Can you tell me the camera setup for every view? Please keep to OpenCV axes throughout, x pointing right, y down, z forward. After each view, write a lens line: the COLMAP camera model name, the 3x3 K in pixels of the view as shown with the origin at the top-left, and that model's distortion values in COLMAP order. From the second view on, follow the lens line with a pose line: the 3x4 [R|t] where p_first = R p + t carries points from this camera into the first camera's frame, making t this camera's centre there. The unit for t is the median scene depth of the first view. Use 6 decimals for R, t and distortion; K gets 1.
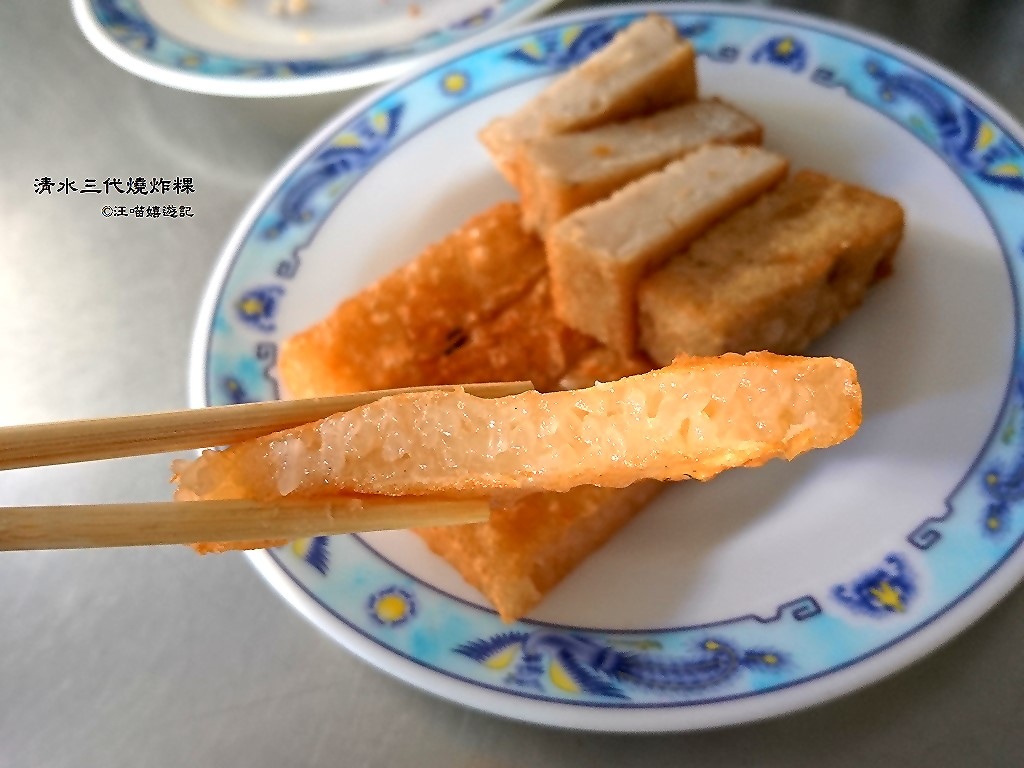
lens RADIAL K [[934.4, 0, 512.9], [0, 934.4, 405.8], [0, 0, 1]] dist [0.179136, -0.355630]
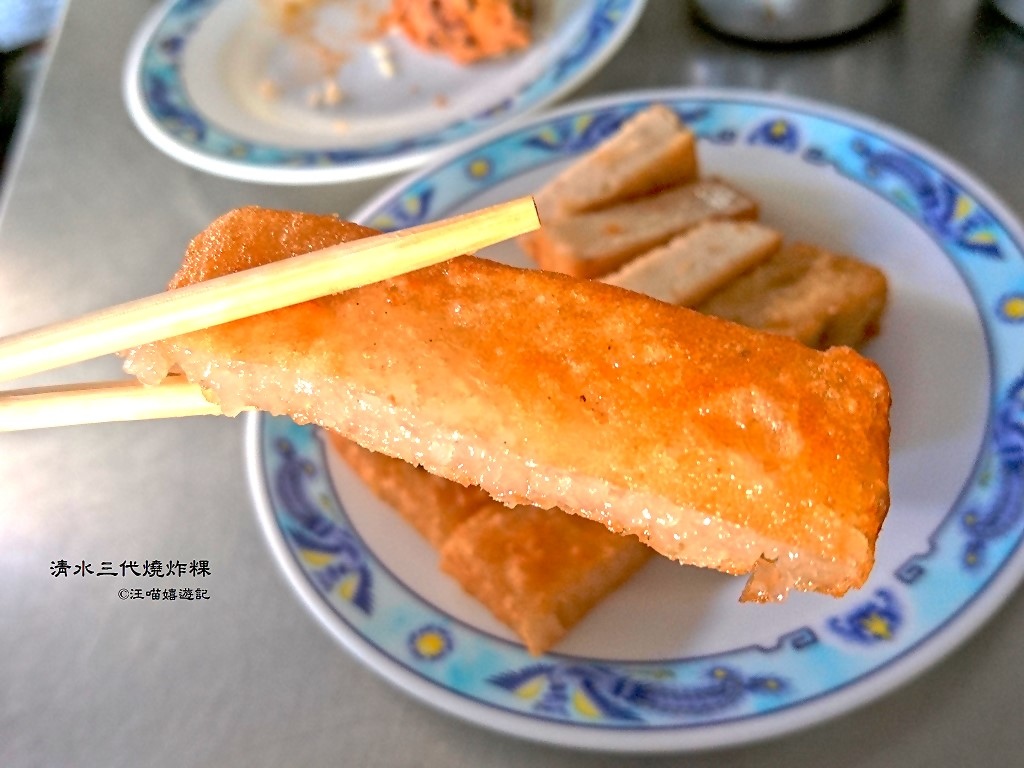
lens RADIAL K [[934.4, 0, 512.9], [0, 934.4, 405.8], [0, 0, 1]] dist [0.179136, -0.355630]
pose [[0.999454, -0.018858, -0.027115, 0.003424], [0.017259, 0.998165, -0.058044, 0.000526], [0.028159, 0.057545, 0.997946, -0.113385]]
